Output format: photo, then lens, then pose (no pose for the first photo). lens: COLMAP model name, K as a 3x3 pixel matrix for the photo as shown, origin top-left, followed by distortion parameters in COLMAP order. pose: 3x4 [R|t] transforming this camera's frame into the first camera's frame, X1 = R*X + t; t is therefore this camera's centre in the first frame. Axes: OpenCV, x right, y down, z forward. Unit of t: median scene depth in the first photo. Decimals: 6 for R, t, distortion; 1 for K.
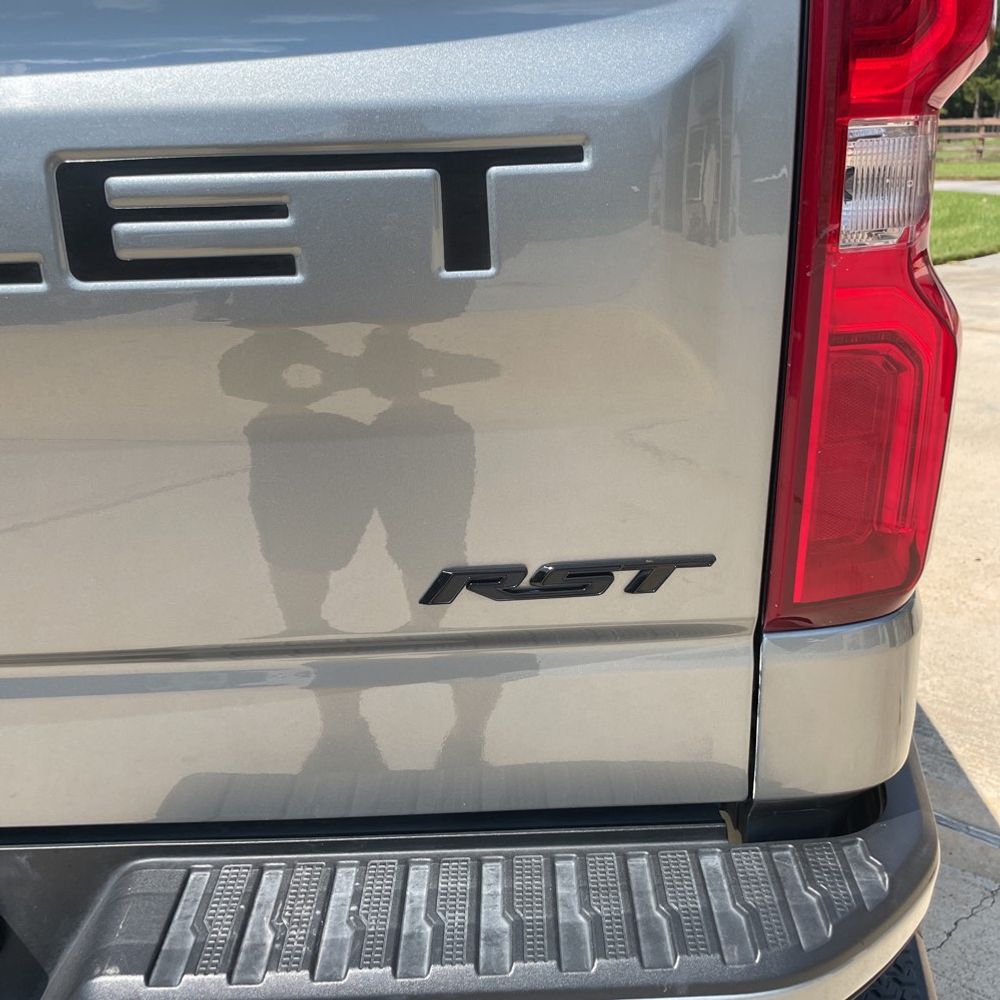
lens RADIAL K [[1022.0, 0, 536.0], [0, 1022.0, 485.2], [0, 0, 1]] dist [0.105272, -0.135910]
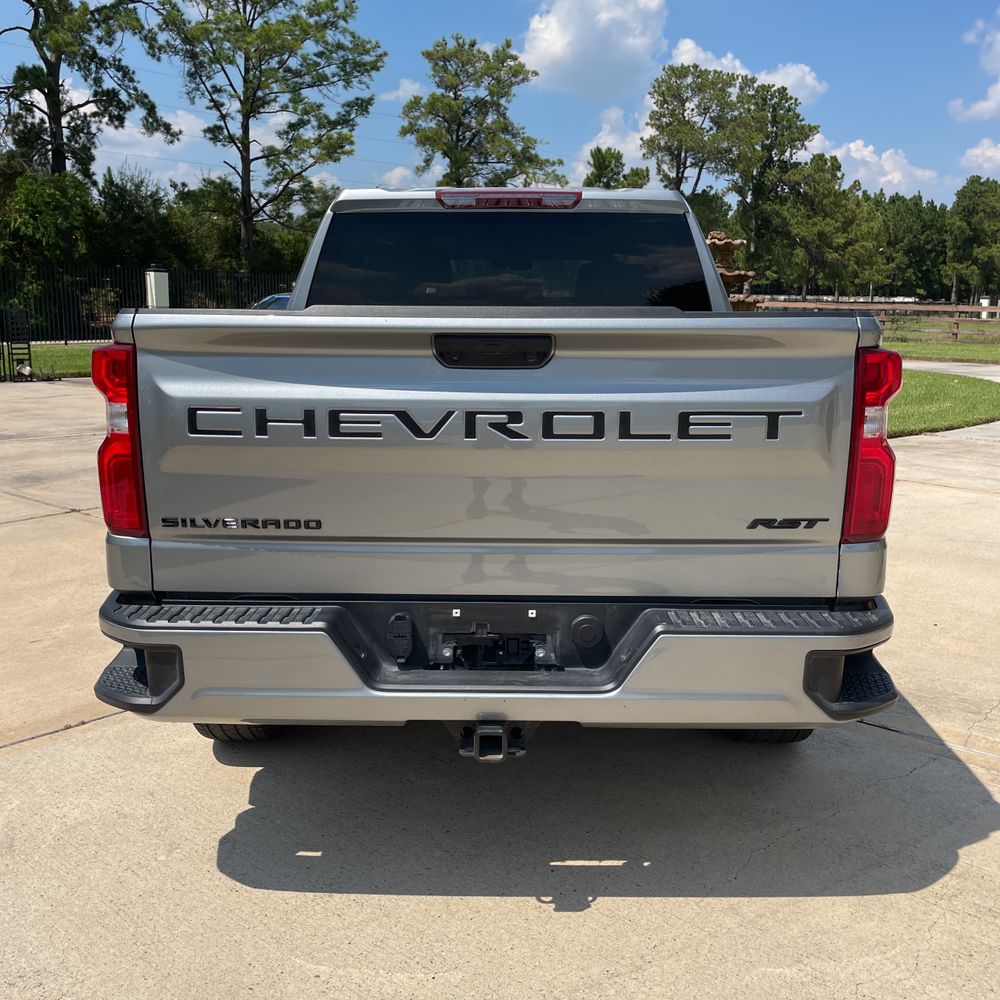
lens RADIAL K [[1022.0, 0, 536.0], [0, 1022.0, 485.2], [0, 0, 1]] dist [0.105272, -0.135910]
pose [[0.999302, 0.036468, 0.008045, -0.397115], [-0.034926, 0.988902, -0.144406, 0.228435], [-0.013221, 0.144024, 0.989486, -1.154990]]
